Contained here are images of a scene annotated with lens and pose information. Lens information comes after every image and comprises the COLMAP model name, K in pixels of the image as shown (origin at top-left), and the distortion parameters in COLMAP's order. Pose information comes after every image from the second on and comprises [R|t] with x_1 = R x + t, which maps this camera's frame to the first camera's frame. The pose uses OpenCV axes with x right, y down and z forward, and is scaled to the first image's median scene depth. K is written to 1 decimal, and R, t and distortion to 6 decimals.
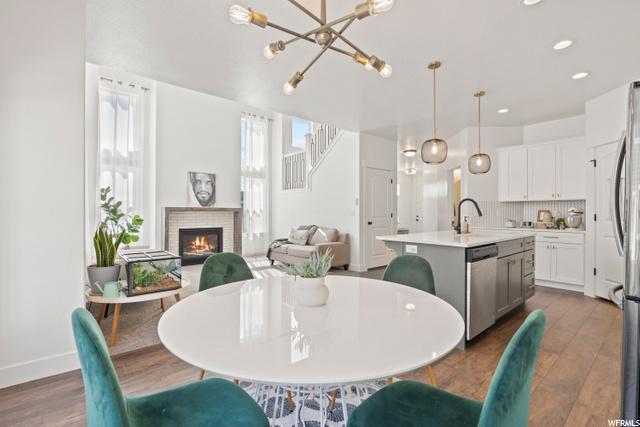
lens RADIAL K [[293.7, 0, 318.2], [0, 293.7, 211.0], [0, 0, 1]] dist [-0.000978, 0.000025]
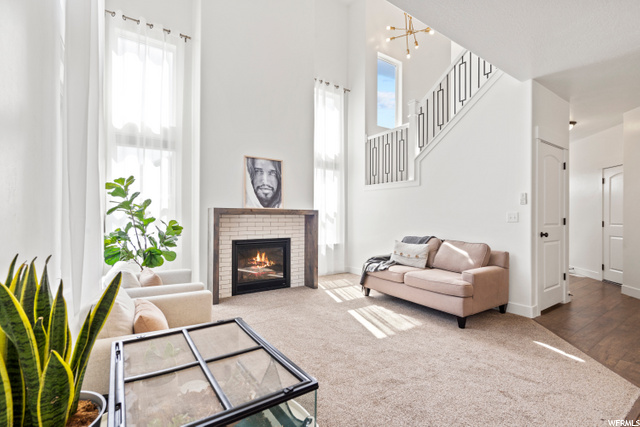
lens RADIAL K [[289.5, 0, 316.9], [0, 289.5, 215.6], [0, 0, 1]] dist [-0.000616, 0.000510]
pose [[0.994217, 0.001494, -0.107378, -0.201969], [-0.001366, 0.999998, 0.001260, 0.002466], [0.107380, -0.001106, 0.994217, 0.344881]]
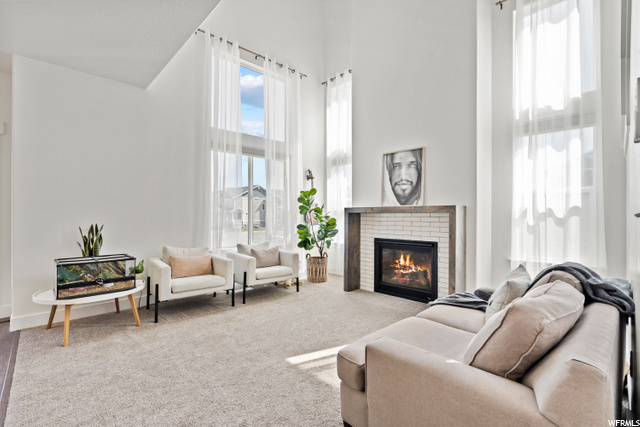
lens RADIAL K [[289.5, 0, 316.9], [0, 289.5, 215.6], [0, 0, 1]] dist [-0.000616, 0.000510]
pose [[0.066497, -0.000001, -0.997787, 0.205998], [0.005749, 0.999983, 0.000382, 0.005400], [0.997770, -0.005761, 0.066496, 0.792313]]
